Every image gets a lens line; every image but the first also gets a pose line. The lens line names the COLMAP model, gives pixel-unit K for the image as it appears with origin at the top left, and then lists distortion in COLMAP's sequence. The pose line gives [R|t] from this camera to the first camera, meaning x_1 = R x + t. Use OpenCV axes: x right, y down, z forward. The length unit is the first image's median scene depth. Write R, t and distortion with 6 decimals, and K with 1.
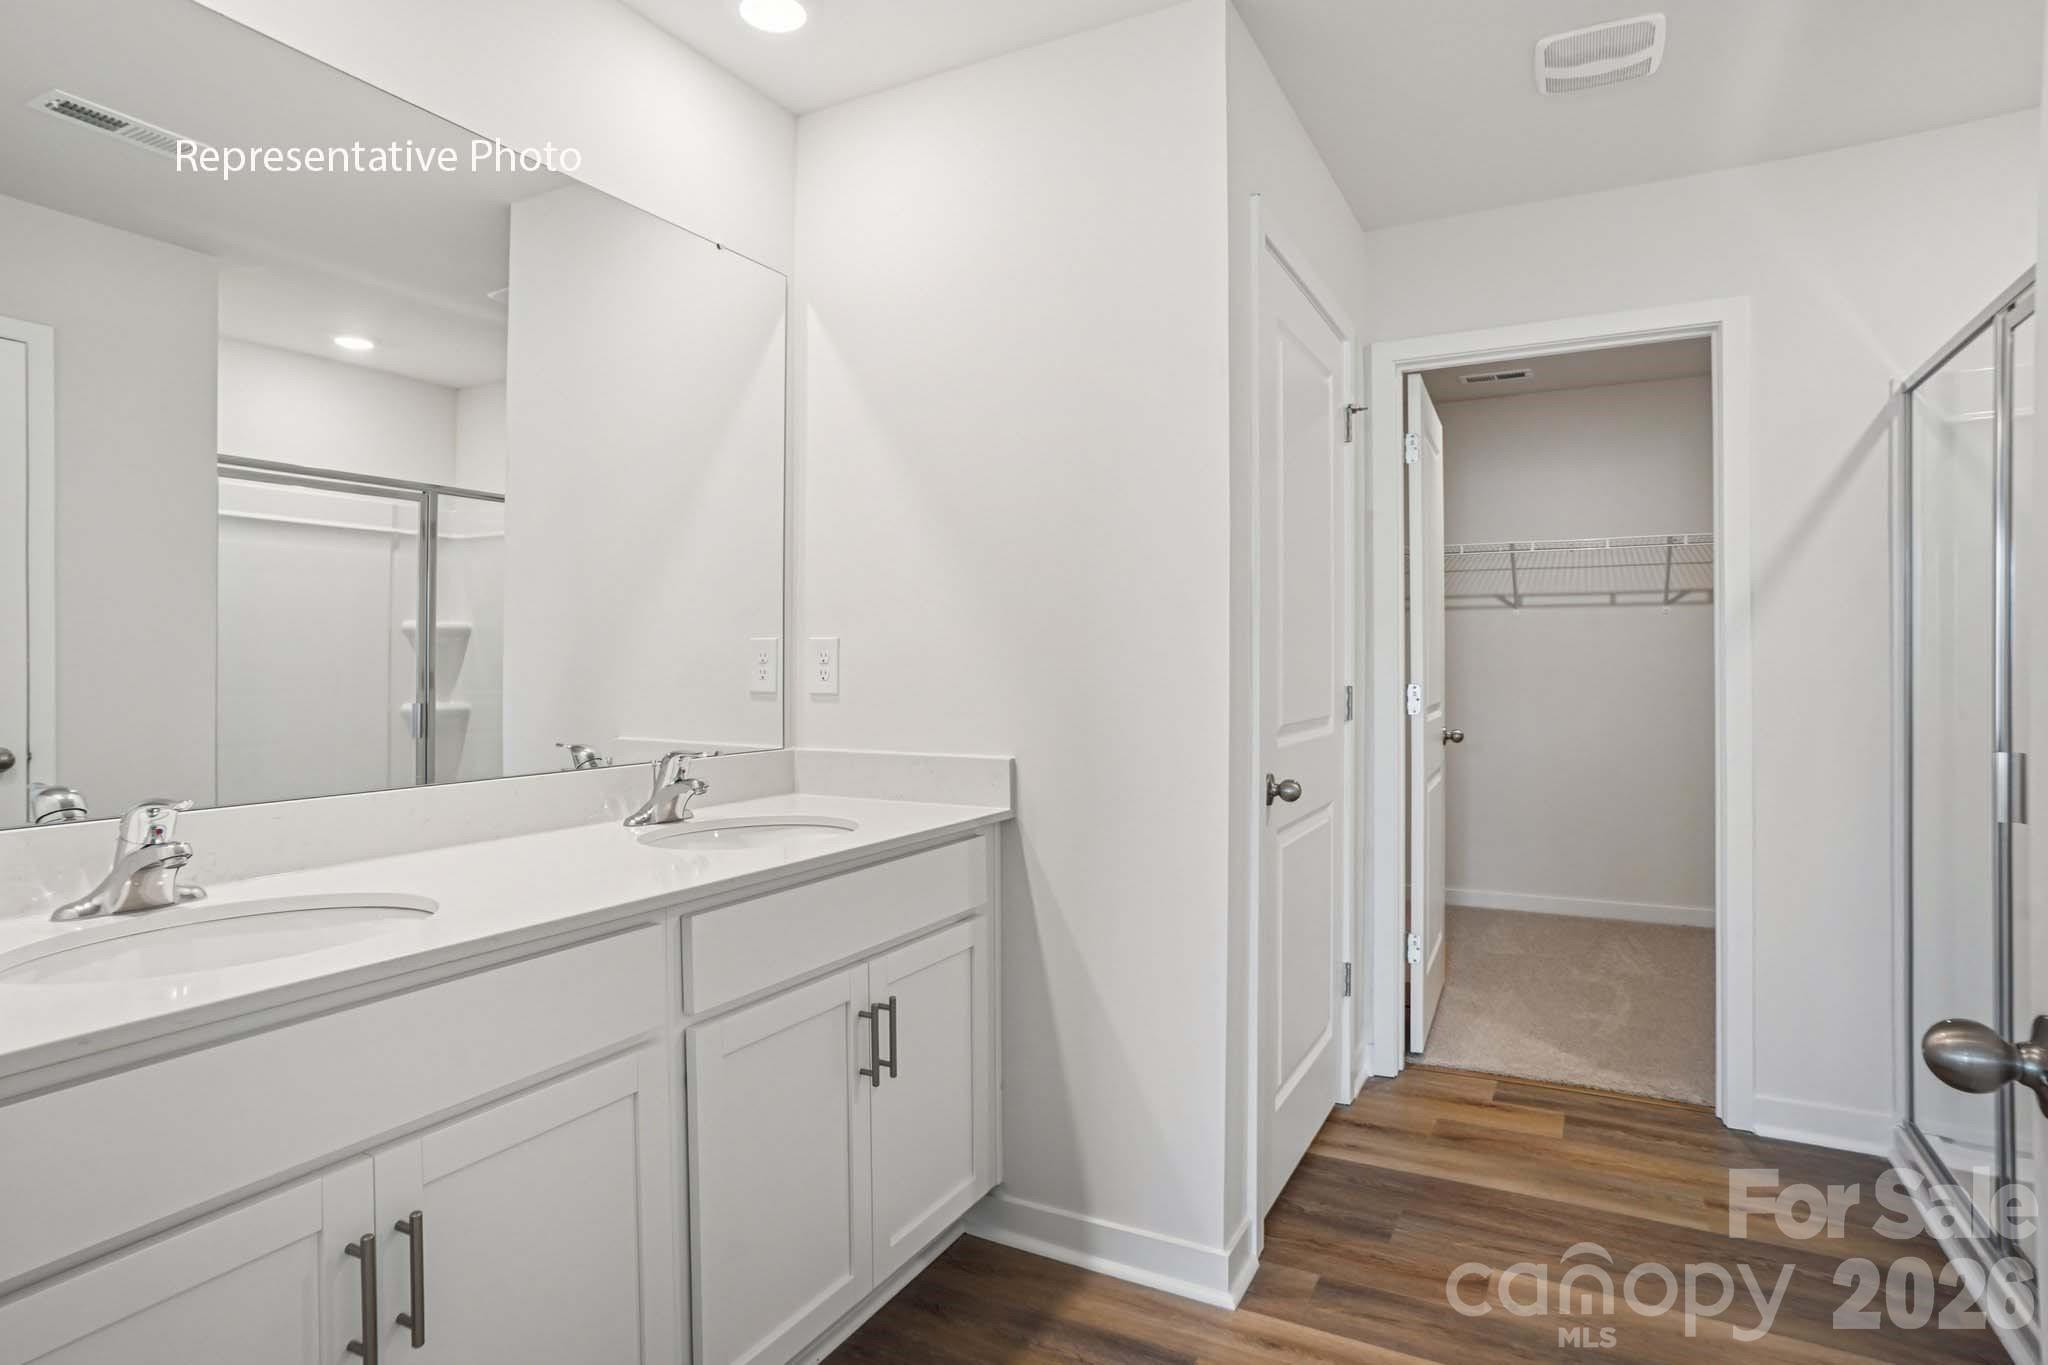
lens RADIAL K [[1110.5, 0, 1014.1], [0, 1110.5, 692.5], [0, 0, 1]] dist [-0.063177, 0.032276]
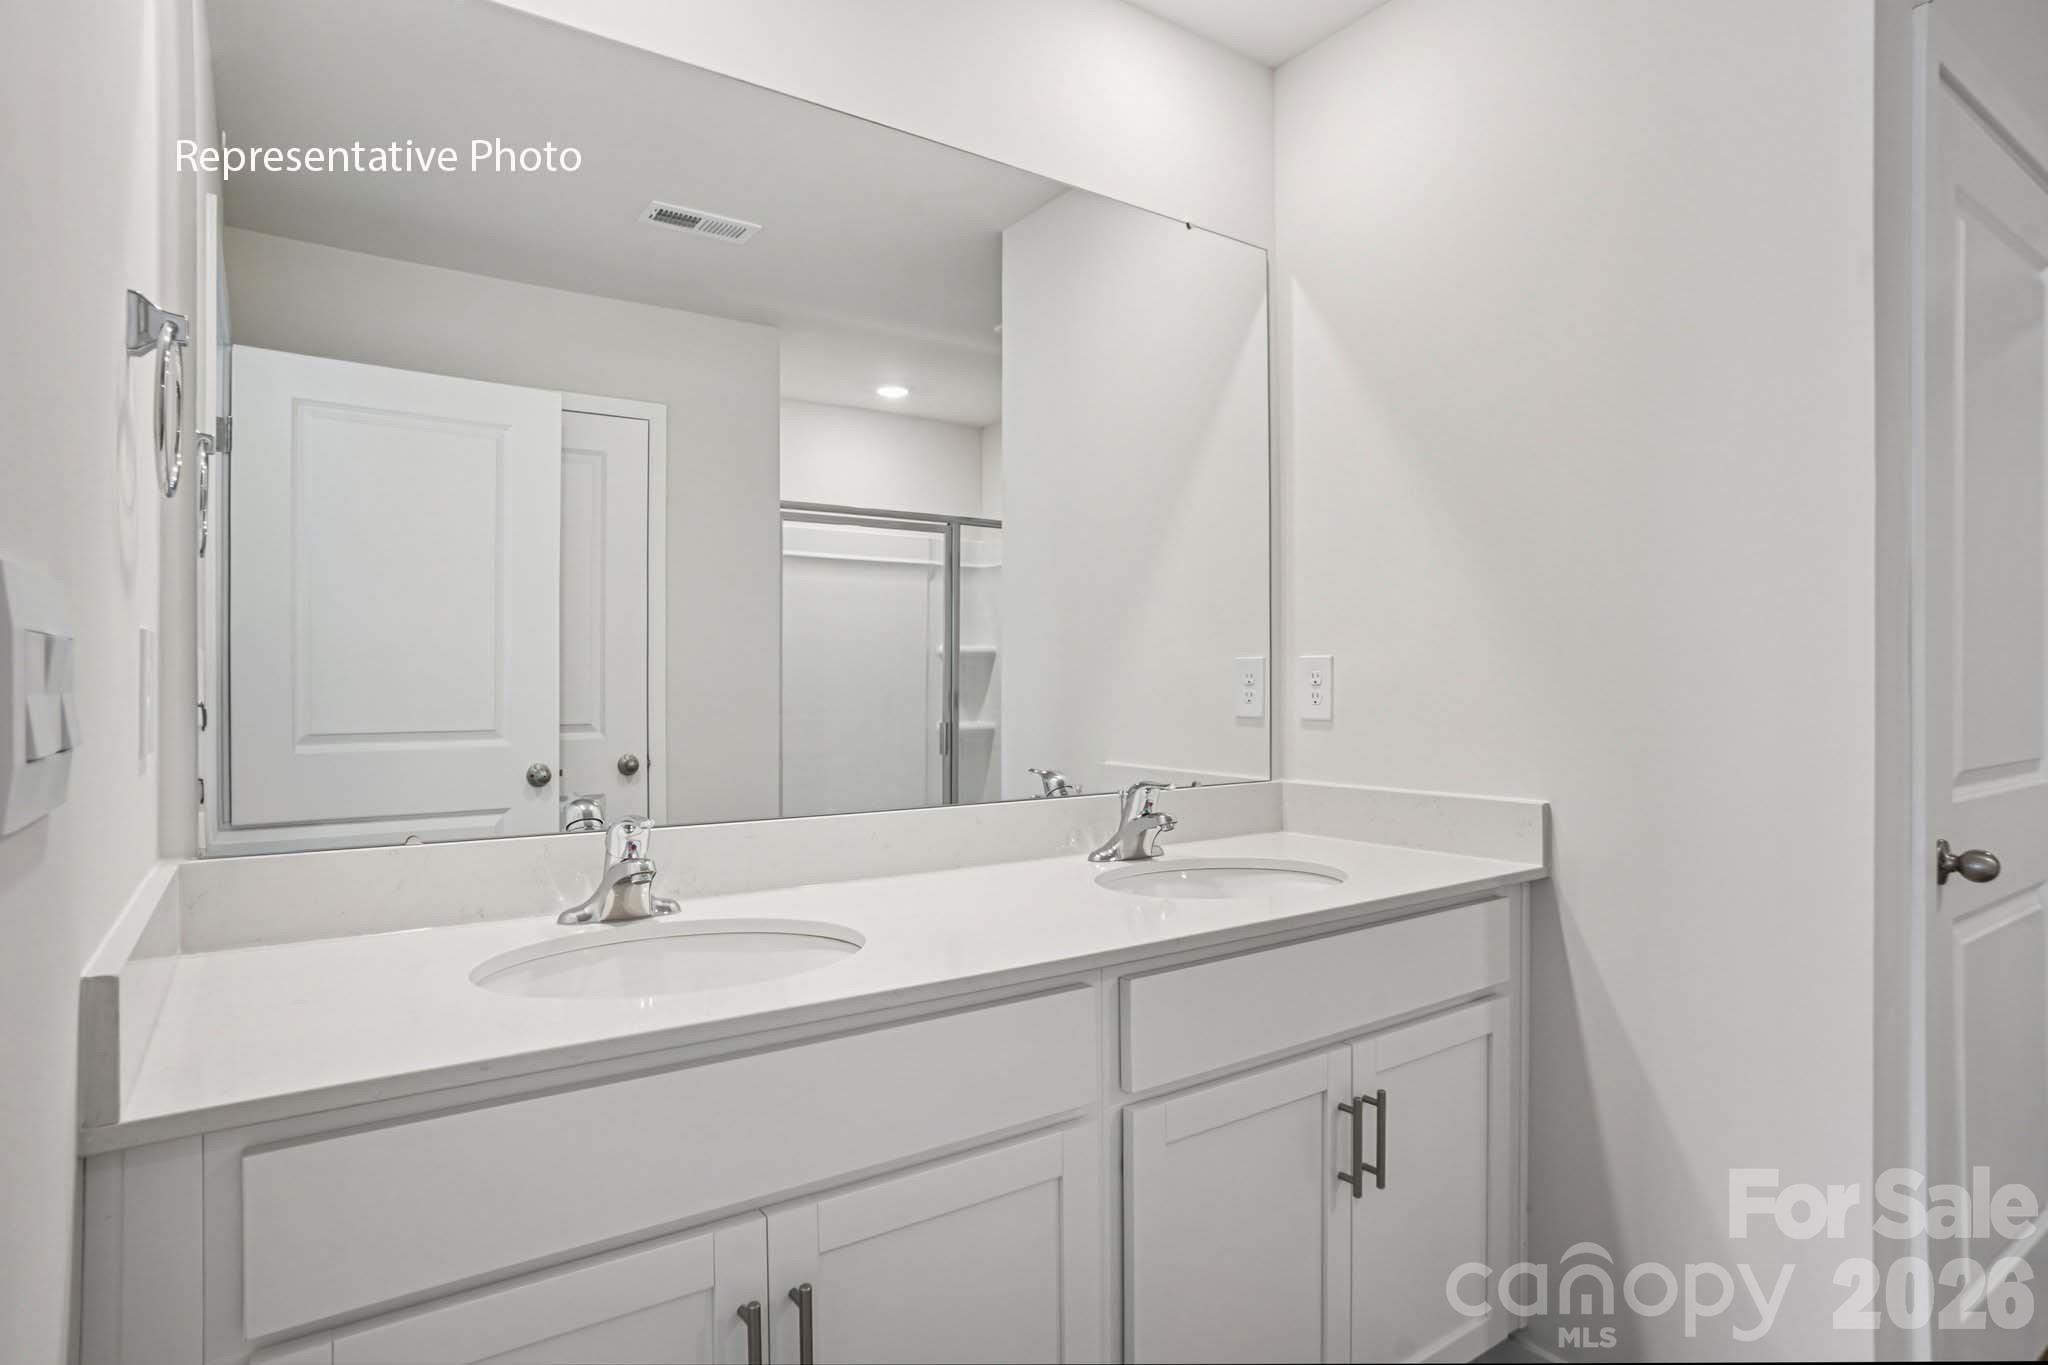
lens RADIAL K [[1110.5, 0, 1025.3], [0, 1110.5, 693.6], [0, 0, 1]] dist [-0.063177, 0.032276]
pose [[0.896504, 0.001408, -0.443033, 0.011507], [-0.009332, 0.999833, -0.015706, -0.003905], [0.442937, 0.018215, 0.896368, 0.125546]]
